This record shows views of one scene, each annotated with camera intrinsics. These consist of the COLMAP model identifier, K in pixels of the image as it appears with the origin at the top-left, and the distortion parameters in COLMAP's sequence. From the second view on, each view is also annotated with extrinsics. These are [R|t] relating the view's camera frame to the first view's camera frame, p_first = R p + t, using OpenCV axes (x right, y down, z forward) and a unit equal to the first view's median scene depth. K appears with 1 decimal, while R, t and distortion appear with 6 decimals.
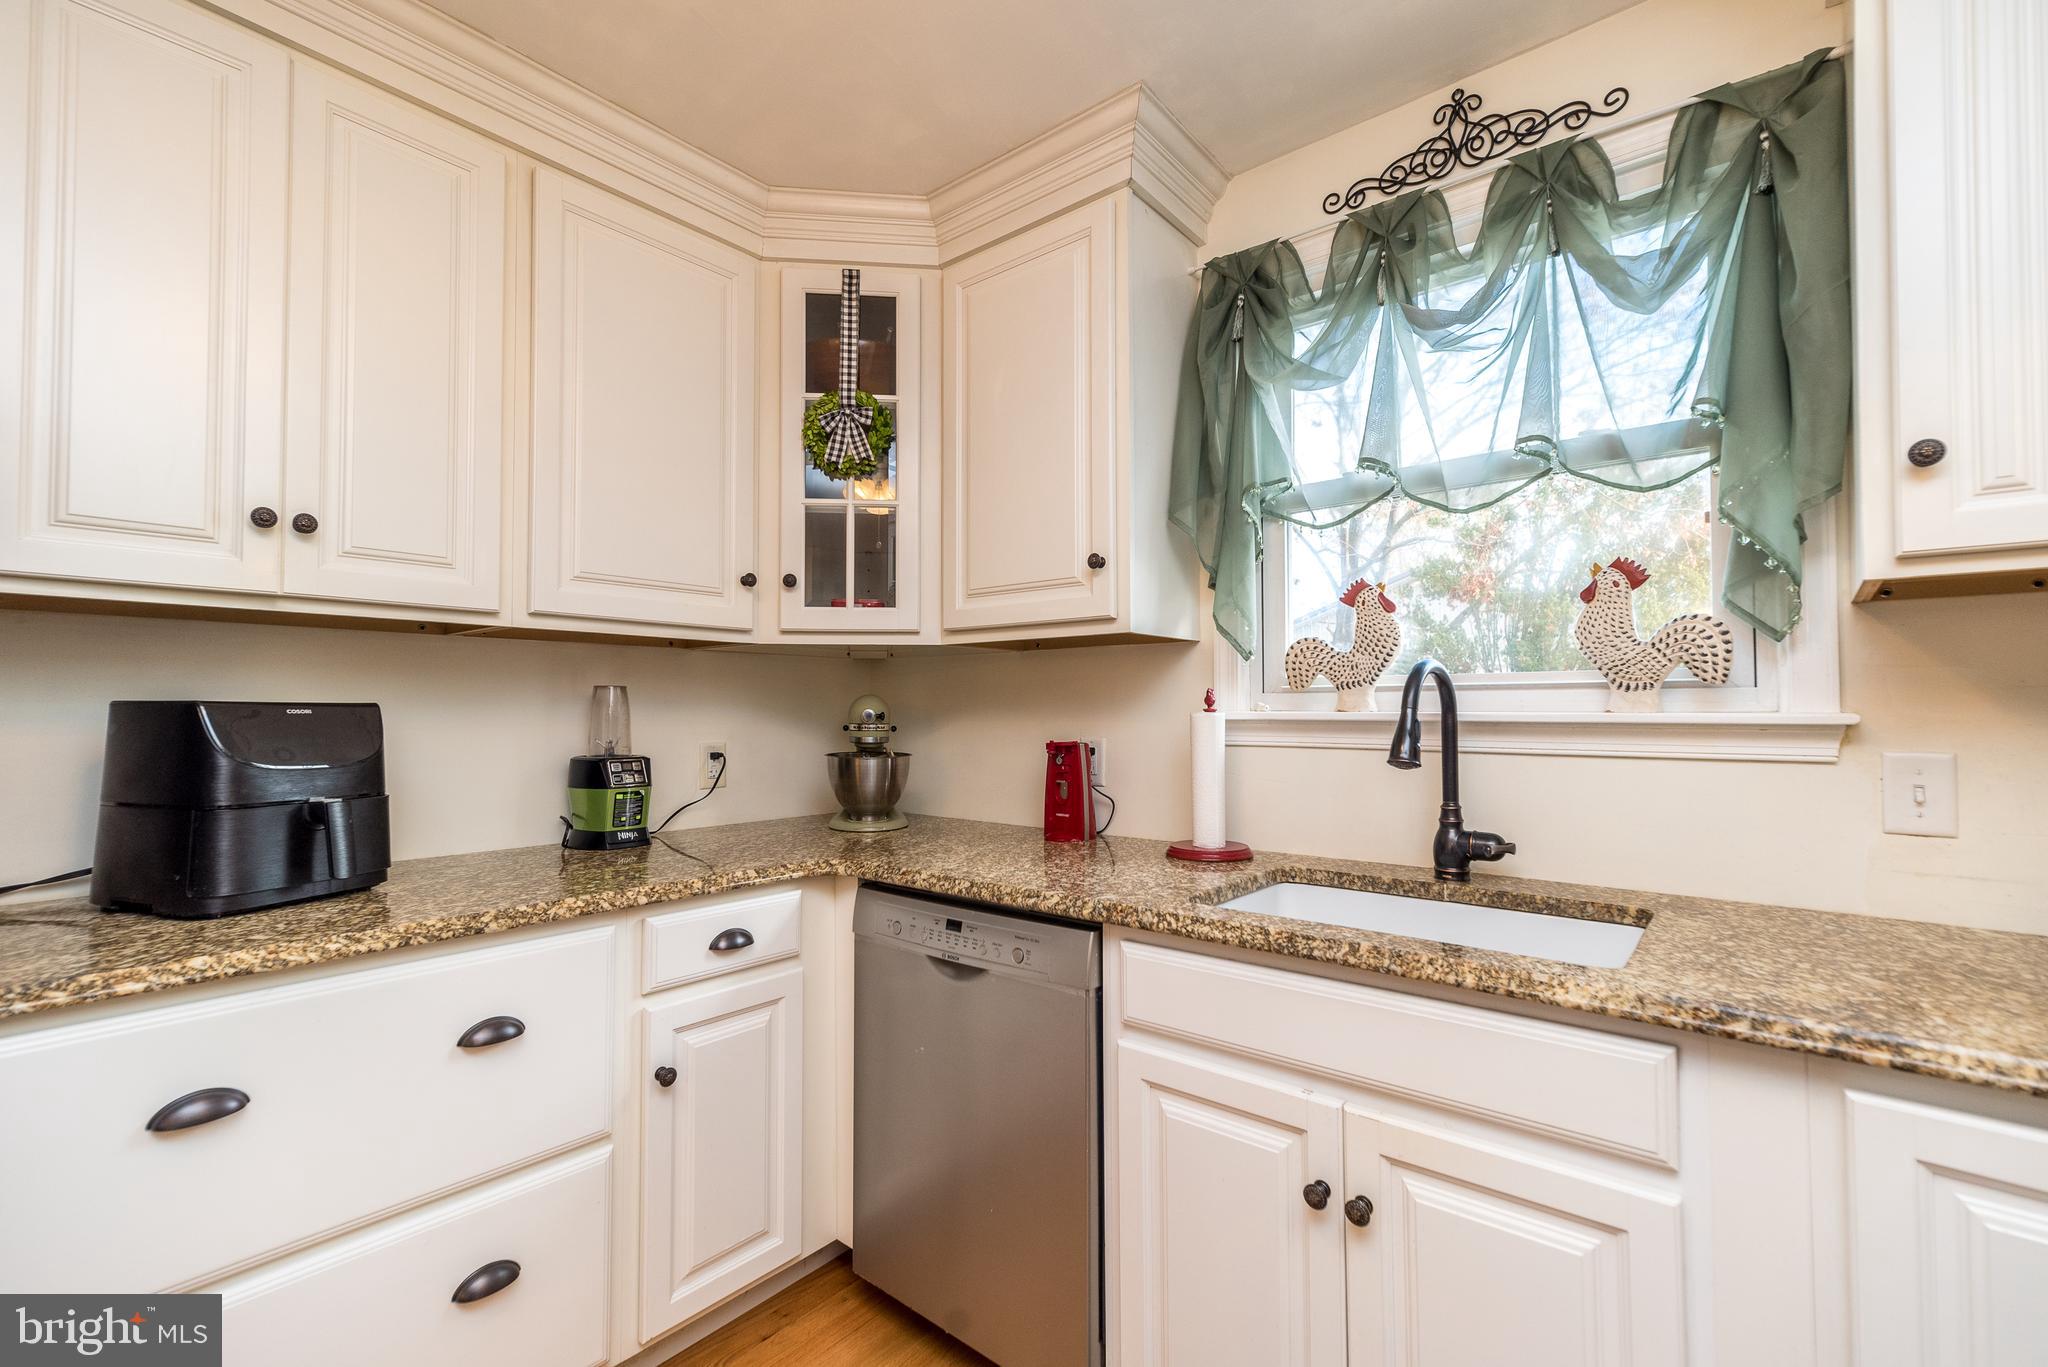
lens RADIAL K [[881.1, 0, 1026.7], [0, 881.1, 684.2], [0, 0, 1]] dist [0.003261, 0.000465]
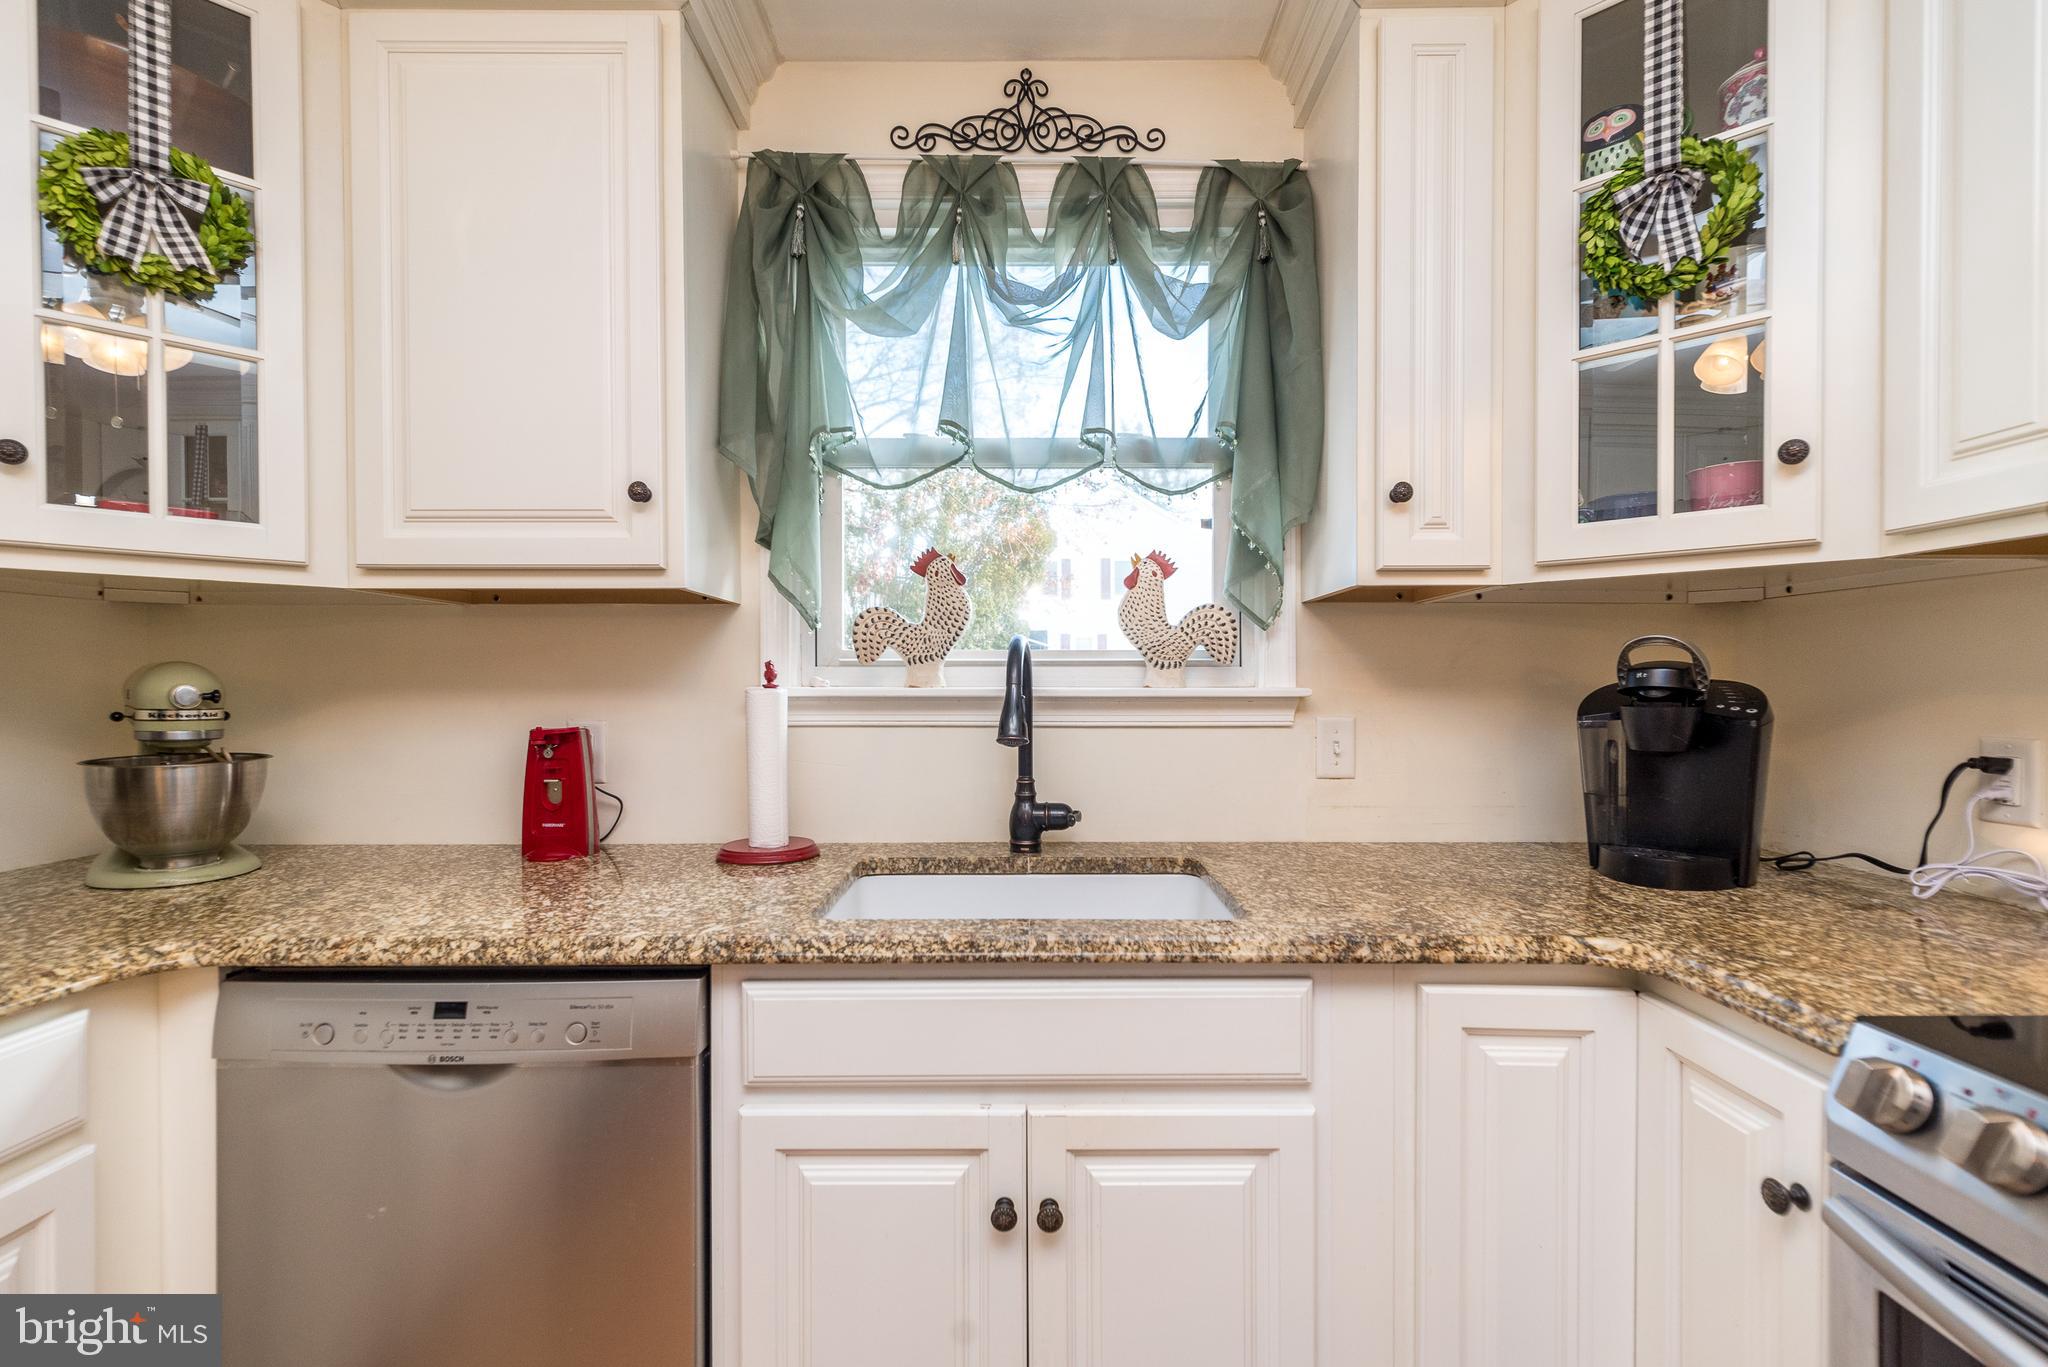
lens RADIAL K [[892.1, 0, 1024.8], [0, 892.1, 686.3], [0, 0, 1]] dist [0.004646, 0.000468]
pose [[0.770559, -0.003439, 0.637359, -0.166172], [-0.018097, 0.999464, 0.027272, 0.001824], [-0.637112, -0.032549, 0.770084, 0.195185]]
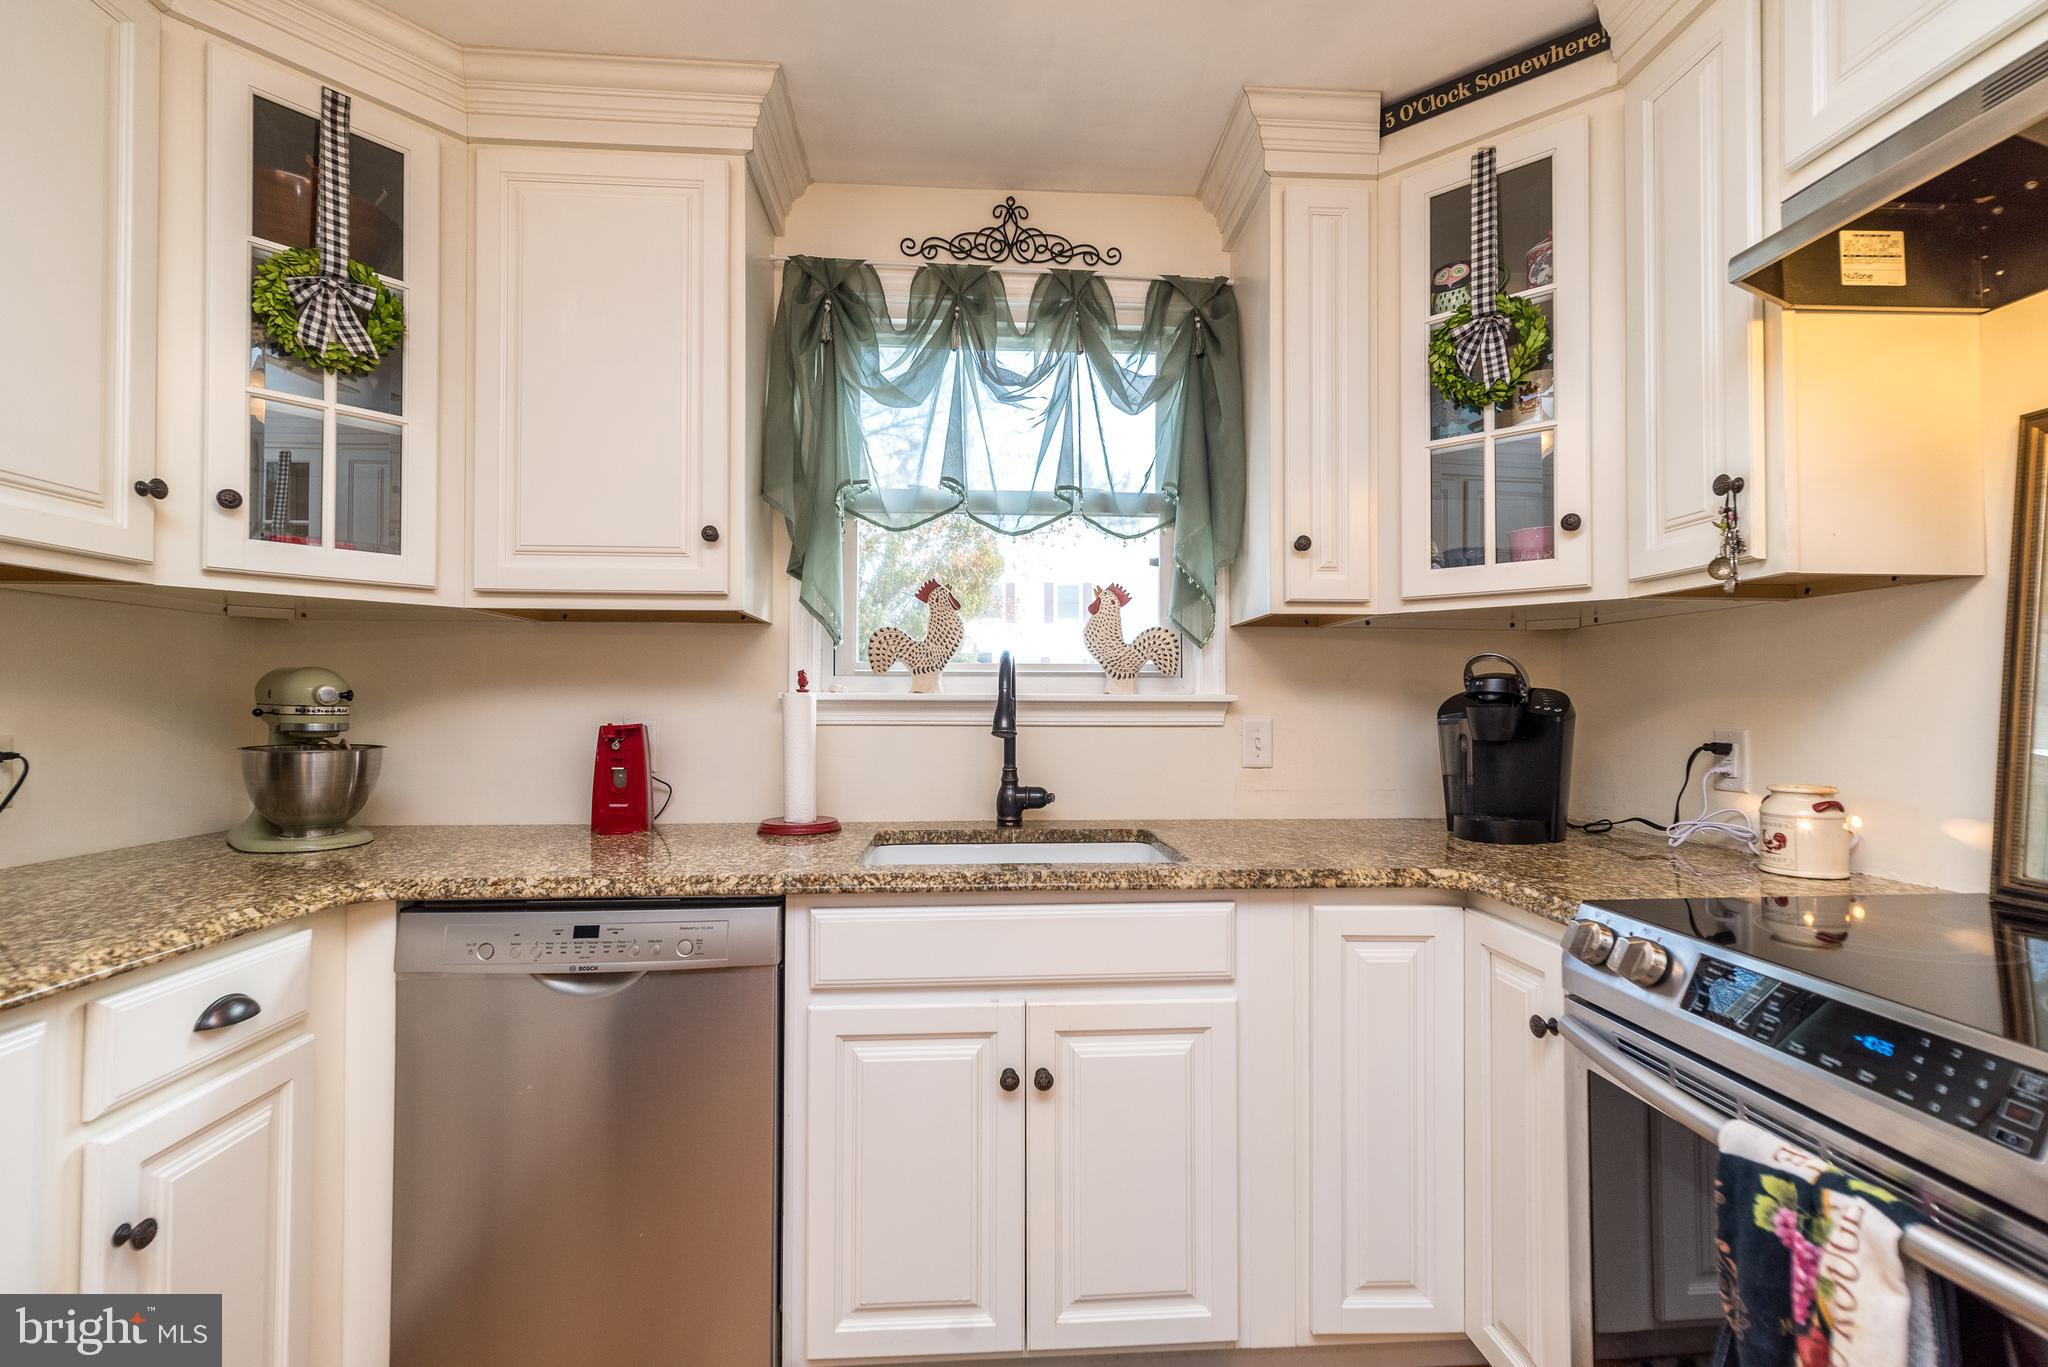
lens RADIAL K [[881.1, 0, 1026.7], [0, 881.1, 684.2], [0, 0, 1]] dist [0.003261, 0.000465]
pose [[0.726928, 0.017550, 0.686490, -0.343914], [-0.022990, 0.999735, -0.001213, 0.018522], [-0.686329, -0.014901, 0.727138, 0.066001]]
